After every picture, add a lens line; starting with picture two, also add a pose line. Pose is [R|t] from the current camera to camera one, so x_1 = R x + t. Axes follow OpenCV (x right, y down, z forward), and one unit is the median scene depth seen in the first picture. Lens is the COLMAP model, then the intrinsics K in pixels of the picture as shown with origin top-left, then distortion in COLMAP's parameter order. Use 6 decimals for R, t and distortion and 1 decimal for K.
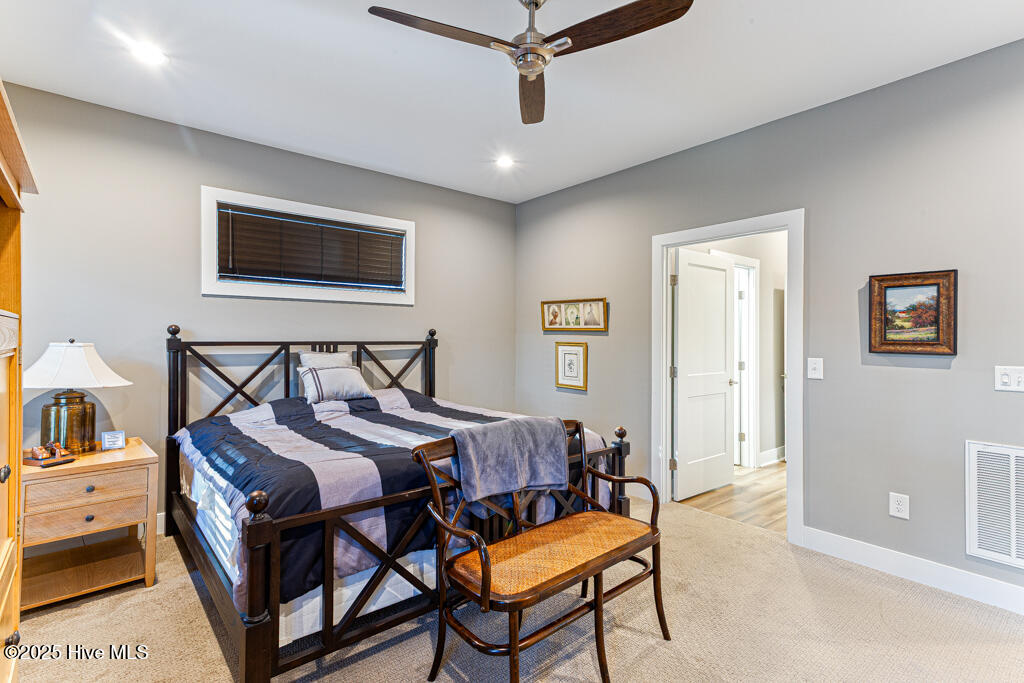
lens RADIAL K [[493.2, 0, 504.4], [0, 493.2, 333.2], [0, 0, 1]] dist [0.028604, 0.000830]
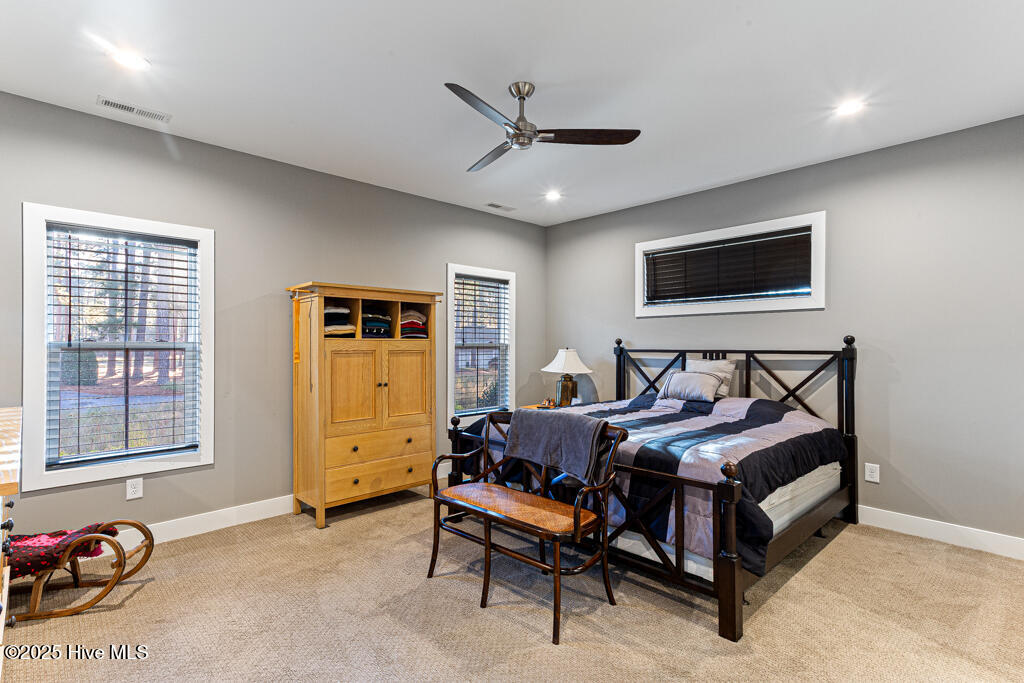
lens RADIAL K [[503.3, 0, 498.4], [0, 503.3, 344.3], [0, 0, 1]] dist [0.036562, 0.000687]
pose [[0.050529, 0.000480, -0.998722, 0.732356], [0.016584, 0.999862, 0.001320, -0.005736], [0.998585, -0.016630, 0.050514, 0.430479]]
